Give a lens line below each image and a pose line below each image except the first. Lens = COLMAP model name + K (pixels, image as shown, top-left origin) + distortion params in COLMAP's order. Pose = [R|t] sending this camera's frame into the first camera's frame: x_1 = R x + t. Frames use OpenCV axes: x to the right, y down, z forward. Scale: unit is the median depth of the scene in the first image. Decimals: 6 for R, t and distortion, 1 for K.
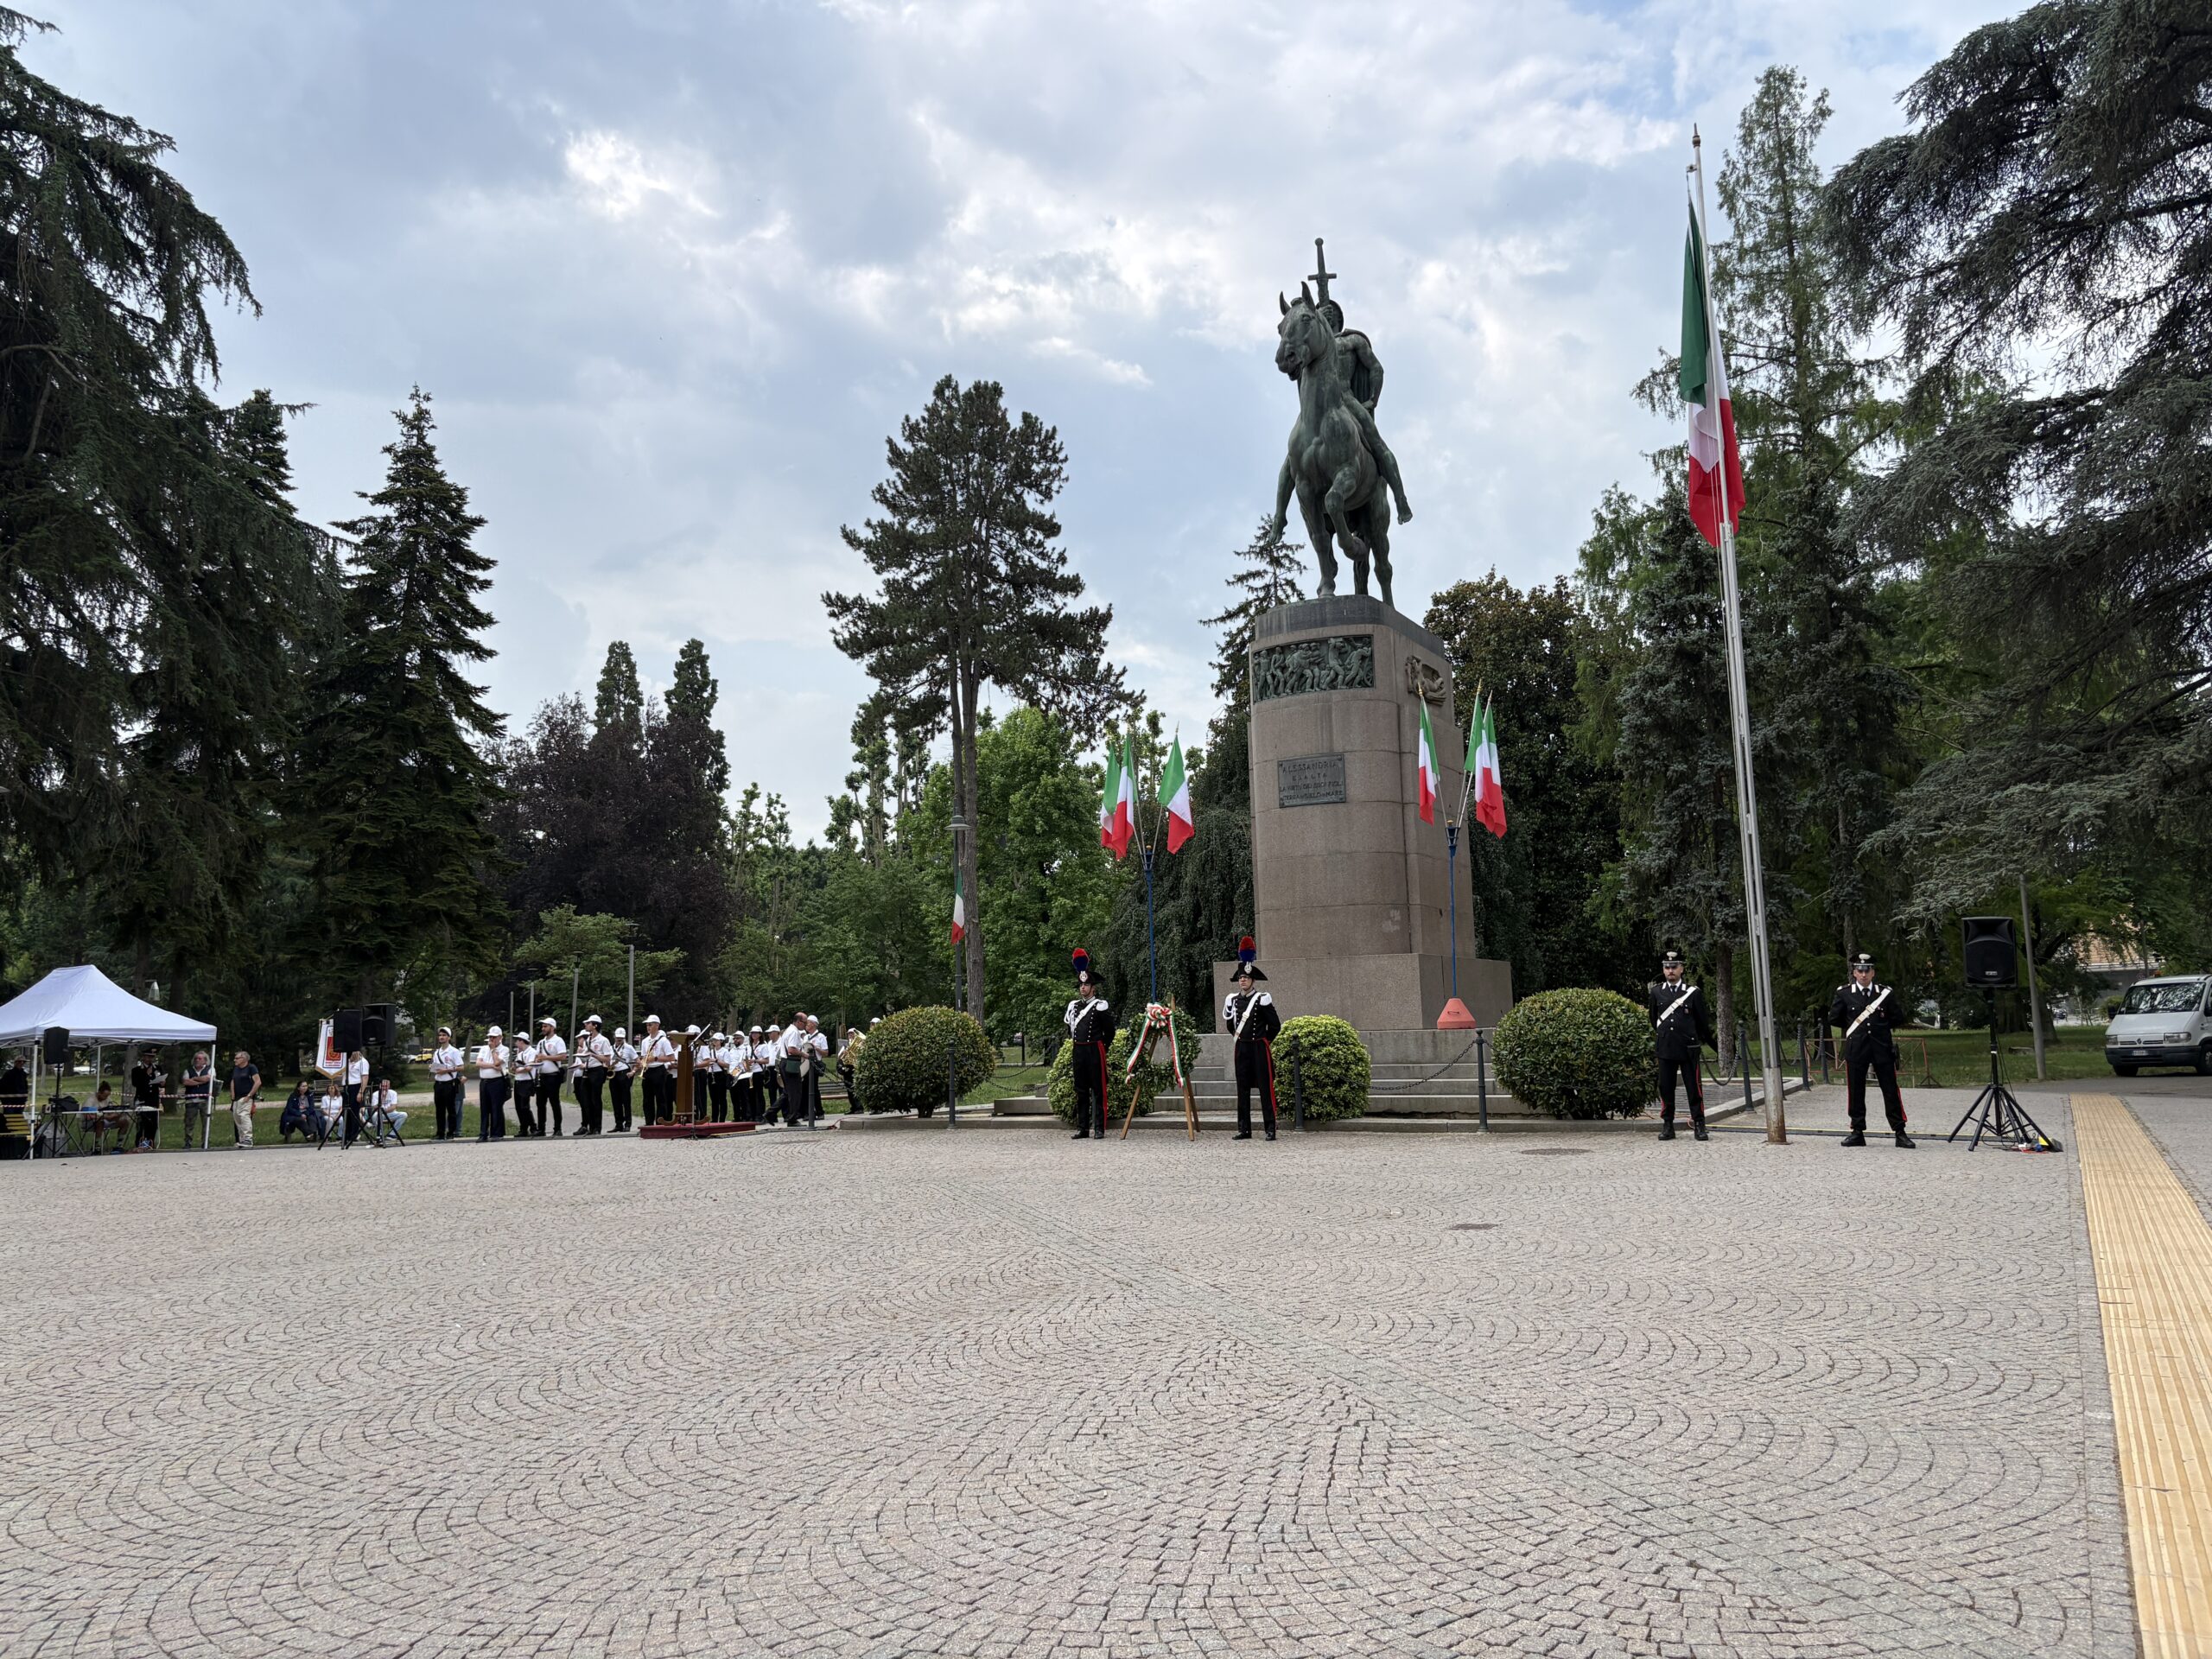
lens RADIAL K [[1690.5, 0, 1095.2], [0, 1690.5, 832.7], [0, 0, 1]] dist [0.029671, -0.031212]
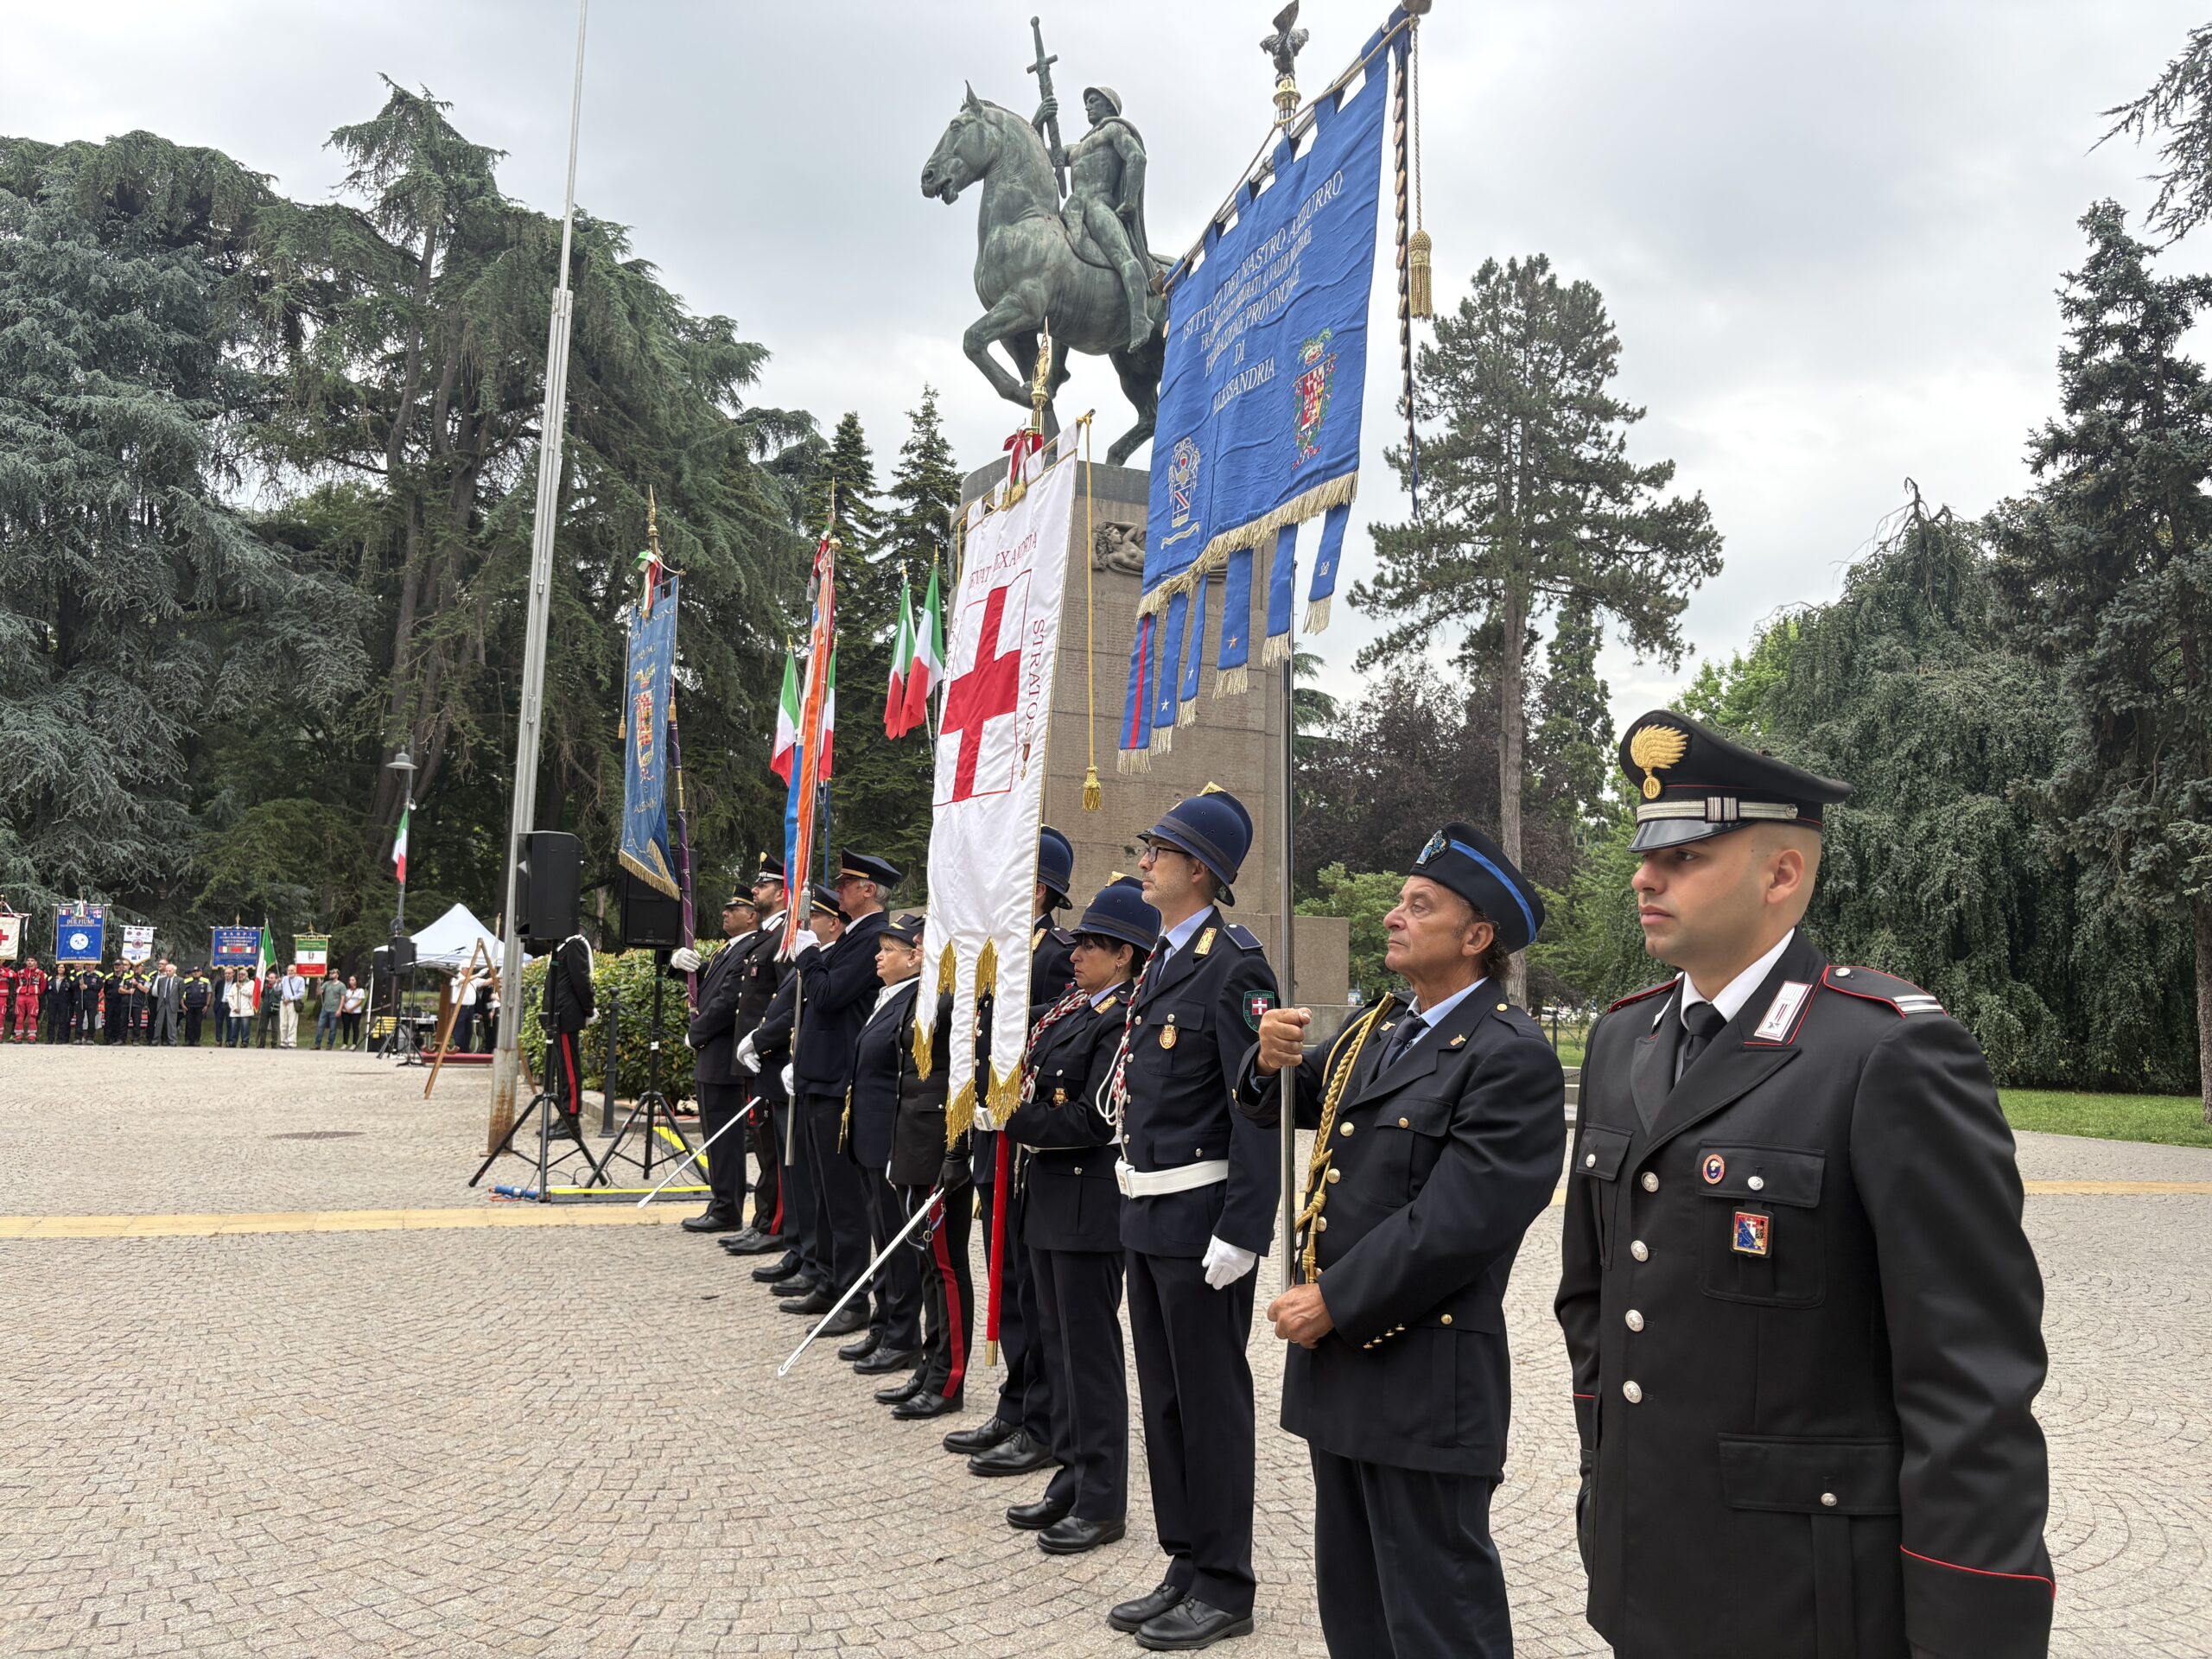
lens RADIAL K [[1690.5, 0, 1120.0], [0, 1690.5, 814.6], [0, 0, 1]] dist [0.029671, -0.031212]
pose [[0.779268, -0.019391, -0.626390, 0.381262], [0.025699, 0.999669, 0.001025, 0.016343], [0.626163, -0.016897, 0.779509, 0.224986]]
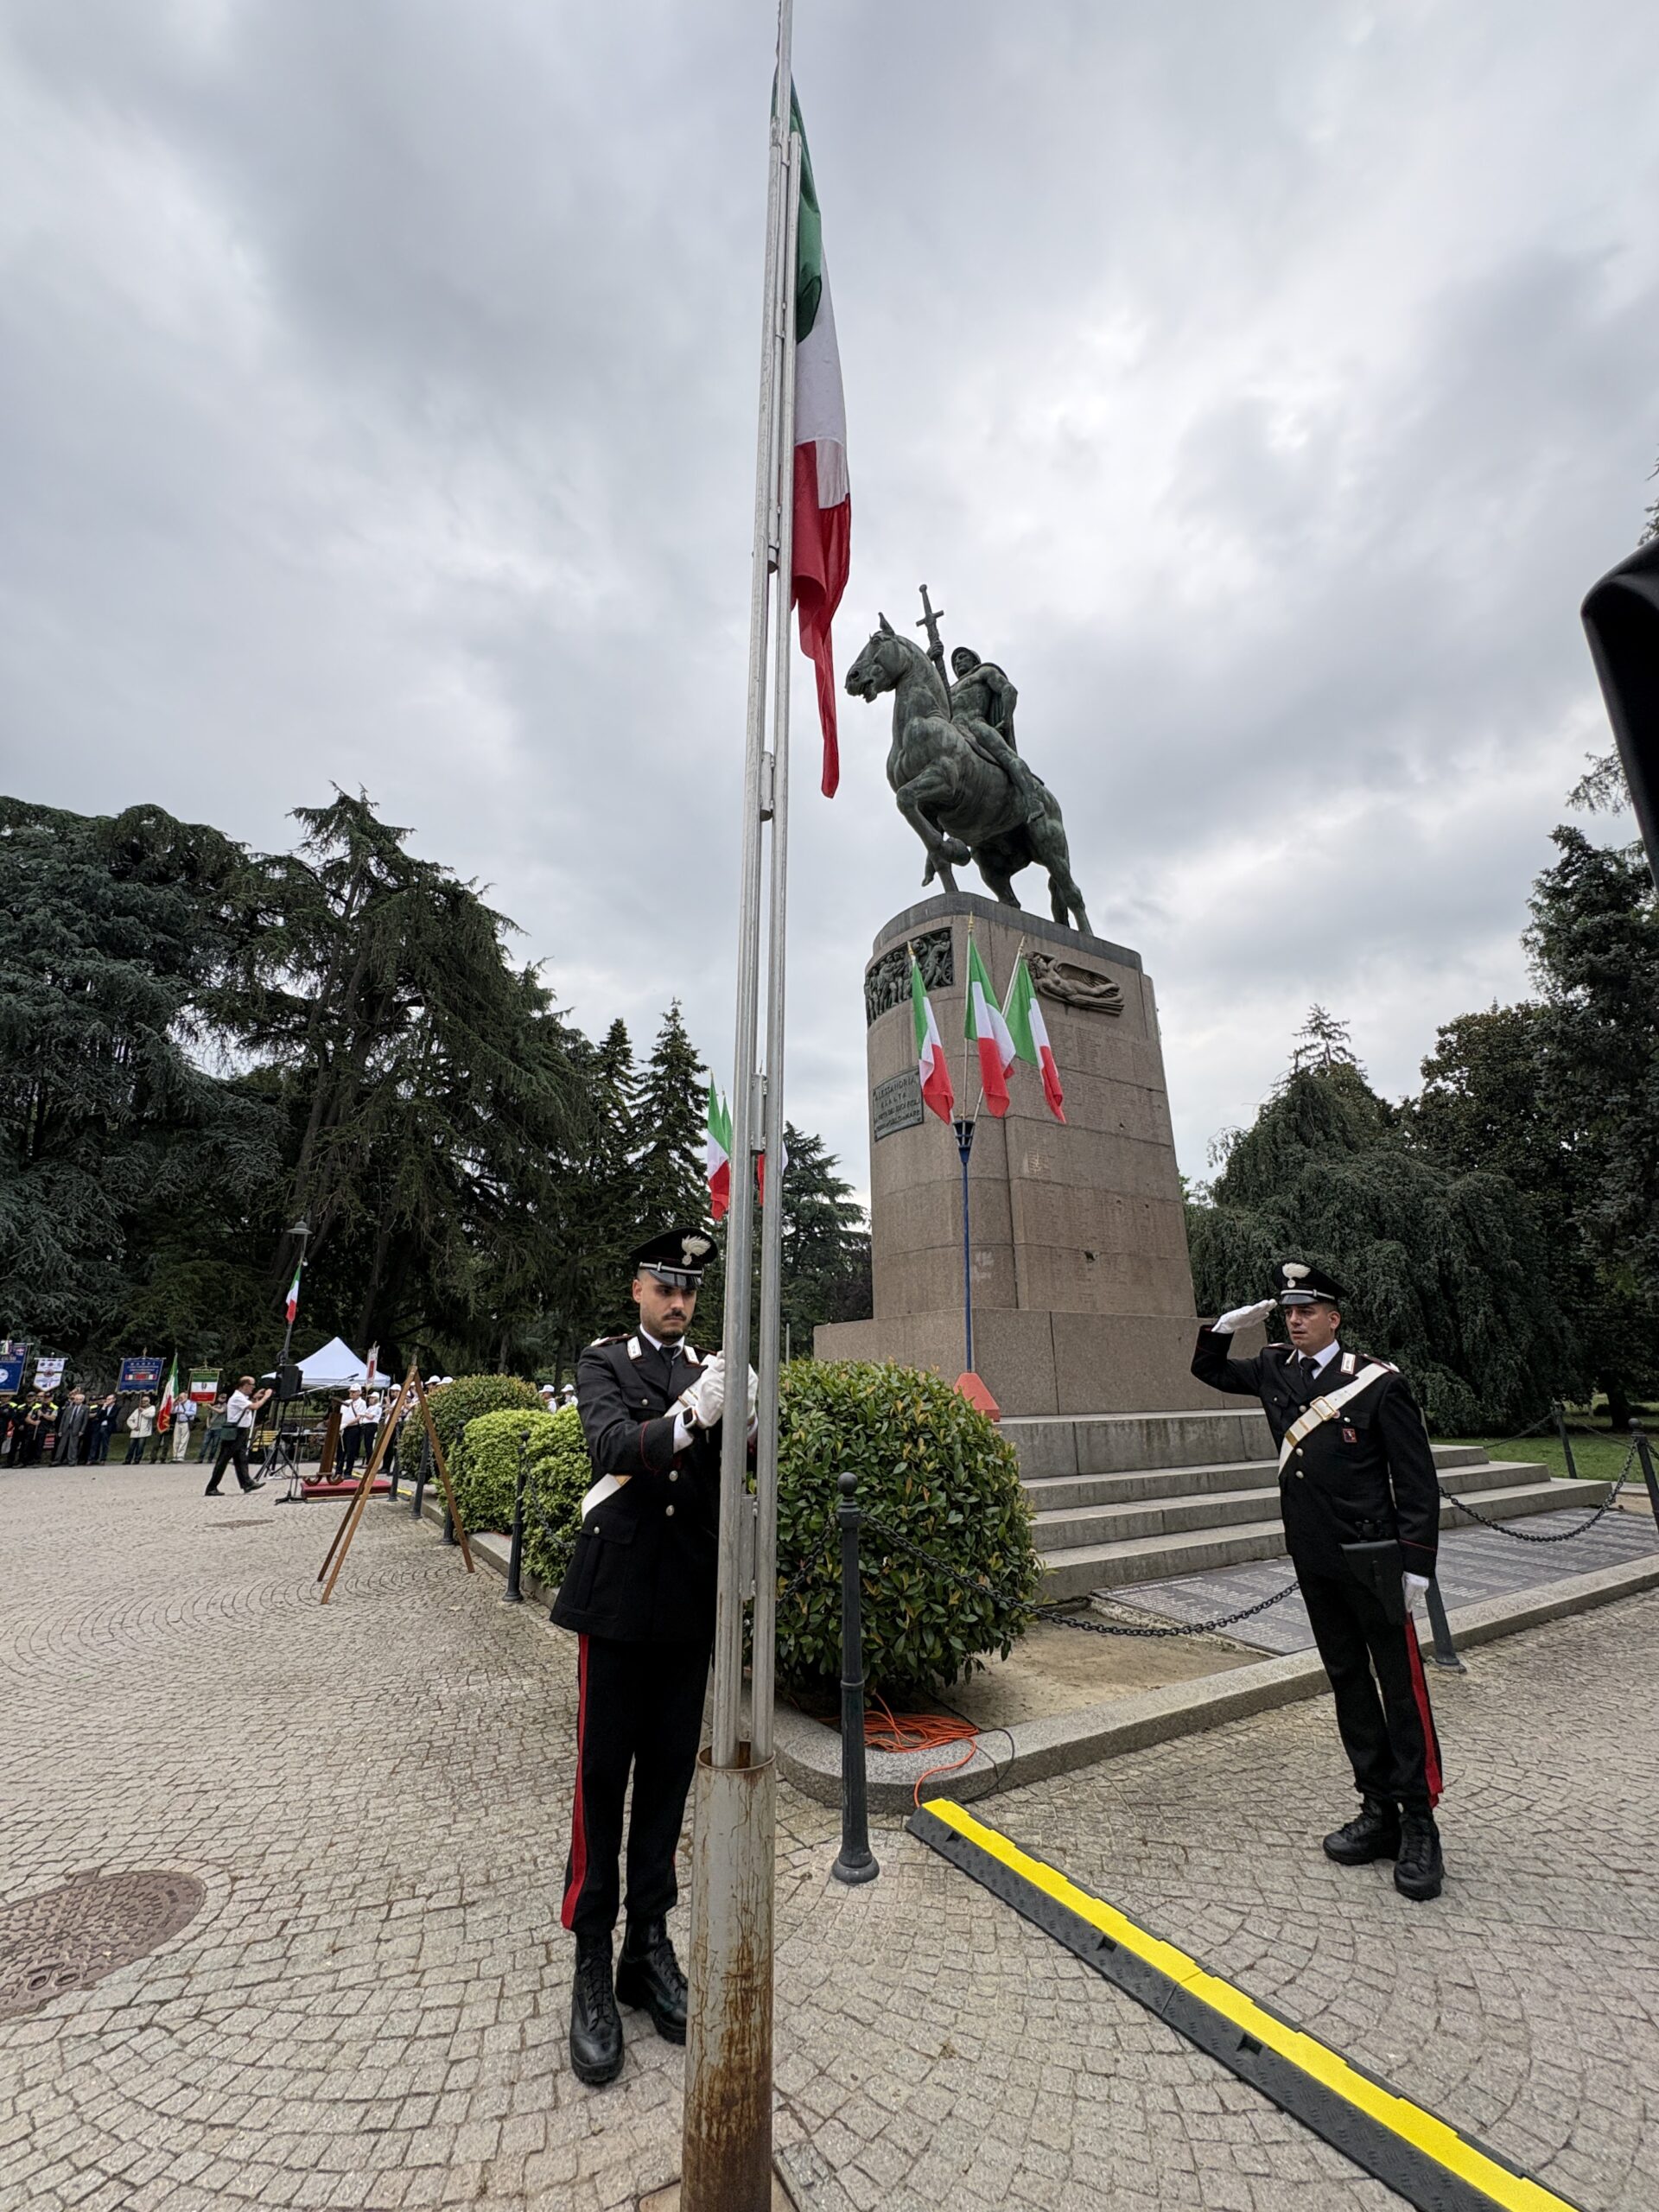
lens RADIAL K [[881.0, 0, 836.8], [0, 881.0, 1106.1], [0, 0, 1]] dist [-0.002838, 0.000170]
pose [[0.863875, -0.132820, -0.485879, 0.173406], [0.042267, 0.980321, -0.192832, 0.029528], [0.501929, 0.146046, 0.852489, 0.330998]]
